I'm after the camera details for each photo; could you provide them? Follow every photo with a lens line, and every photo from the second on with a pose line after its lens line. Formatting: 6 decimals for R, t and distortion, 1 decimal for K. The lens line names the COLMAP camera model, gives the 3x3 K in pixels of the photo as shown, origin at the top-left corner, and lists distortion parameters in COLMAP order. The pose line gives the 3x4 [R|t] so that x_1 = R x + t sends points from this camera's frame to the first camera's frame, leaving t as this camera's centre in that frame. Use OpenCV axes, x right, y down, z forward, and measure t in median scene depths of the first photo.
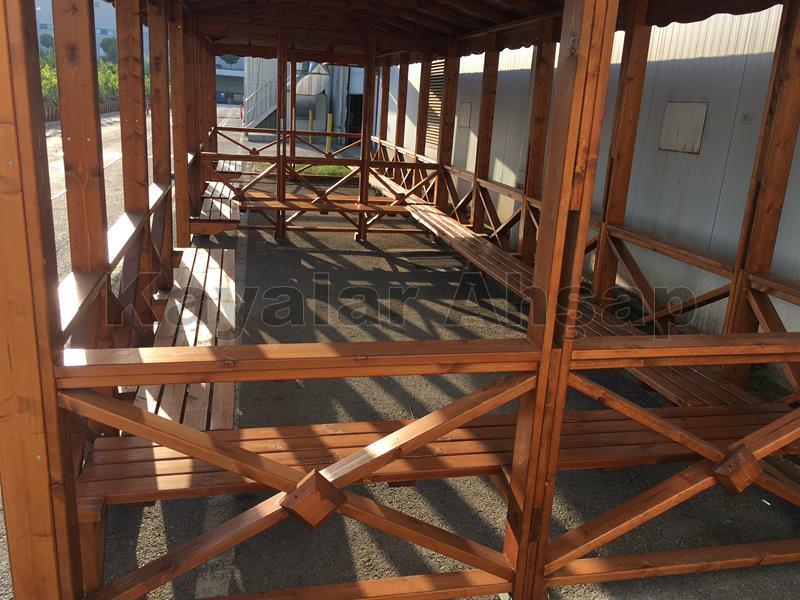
lens RADIAL K [[679.0, 0, 400.0], [0, 679.0, 300.0], [0, 0, 1]] dist [0.091208, -0.137580]
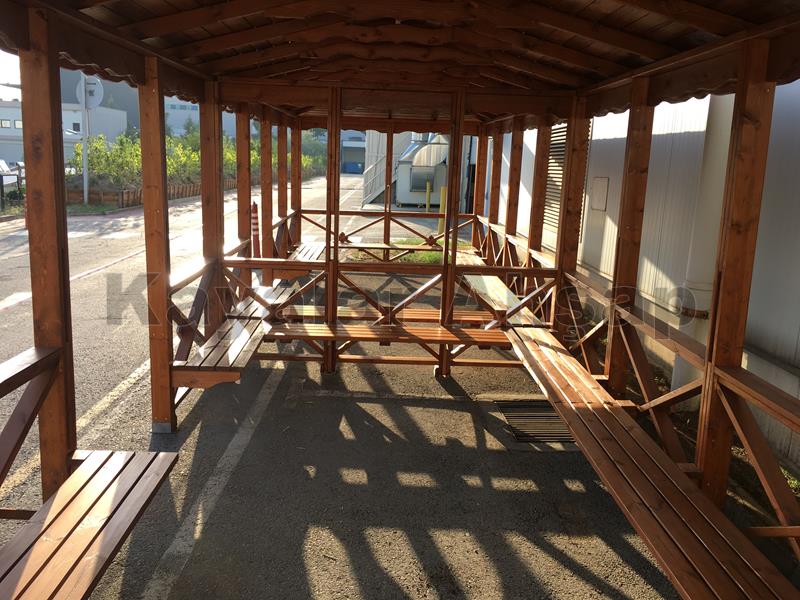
lens RADIAL K [[679.0, 0, 400.0], [0, 679.0, 300.0], [0, 0, 1]] dist [0.091208, -0.137580]
pose [[0.980698, 0.012714, -0.195114, 0.036074], [-0.030290, 0.995716, -0.087364, -0.105124], [0.193167, 0.091588, 0.976882, 0.303021]]
